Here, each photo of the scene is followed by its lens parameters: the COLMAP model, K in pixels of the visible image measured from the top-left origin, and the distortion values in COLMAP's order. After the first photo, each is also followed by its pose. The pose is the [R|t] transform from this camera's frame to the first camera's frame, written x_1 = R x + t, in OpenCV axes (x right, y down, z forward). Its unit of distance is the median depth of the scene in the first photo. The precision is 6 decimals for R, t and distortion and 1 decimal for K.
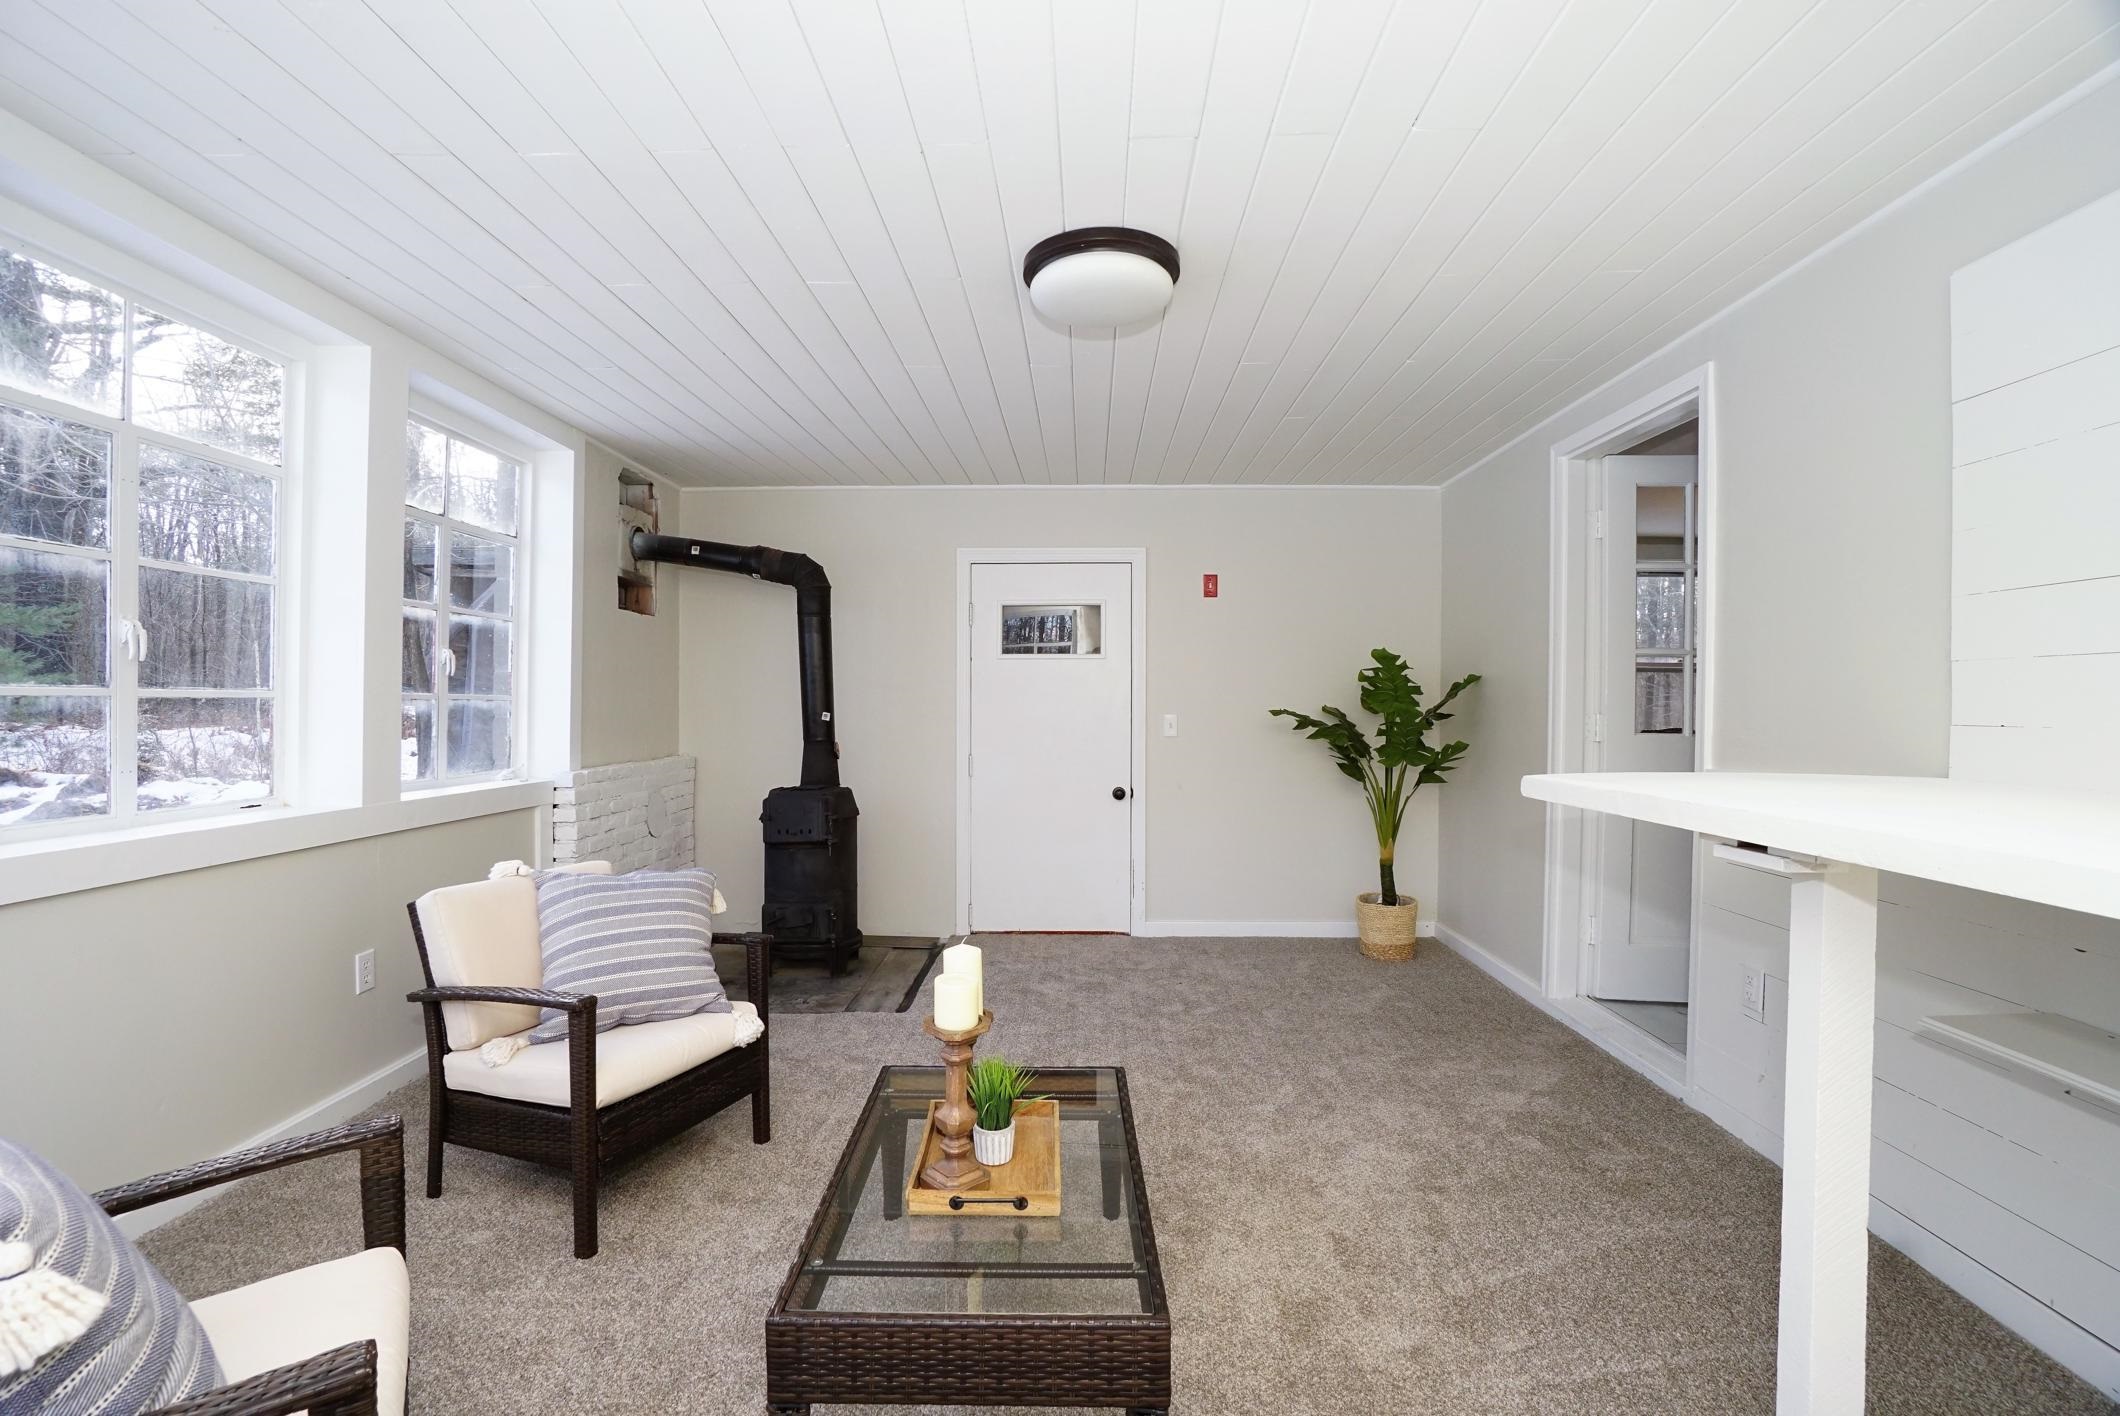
lens RADIAL K [[957.6, 0, 1048.4], [0, 957.6, 712.8], [0, 0, 1]] dist [-0.063013, 0.022384]
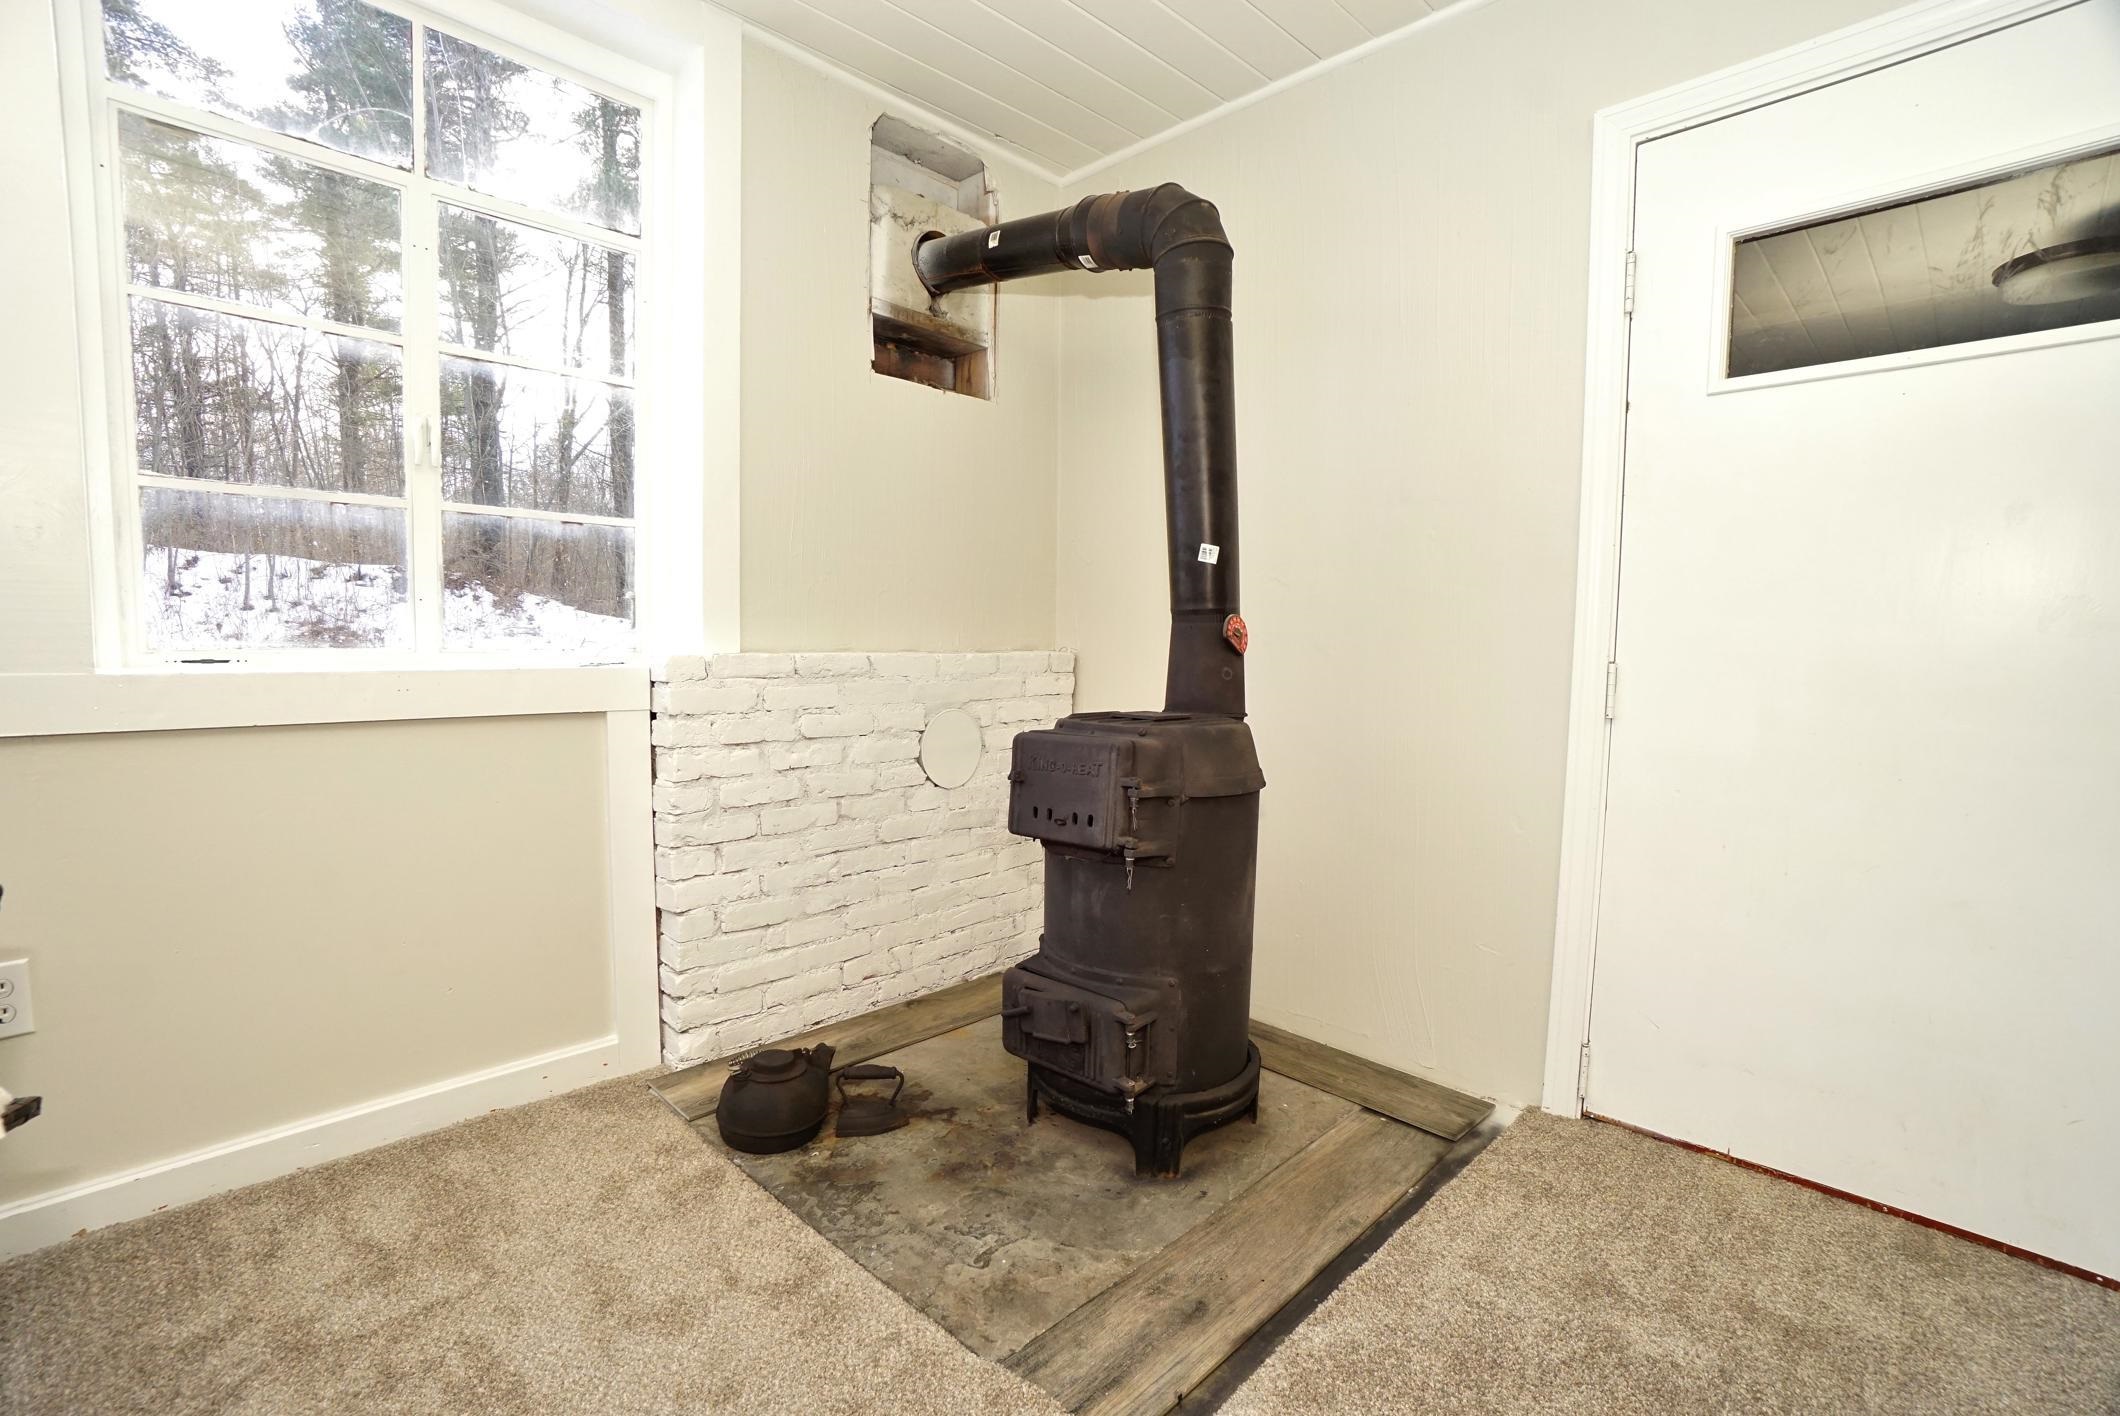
lens RADIAL K [[957.6, 0, 1048.4], [0, 957.6, 712.8], [0, 0, 1]] dist [-0.063013, 0.022384]
pose [[0.727052, 0.059435, -0.684005, 0.012280], [-0.009660, 0.997033, 0.076367, 0.042676], [0.686515, -0.048916, 0.725469, 0.632233]]
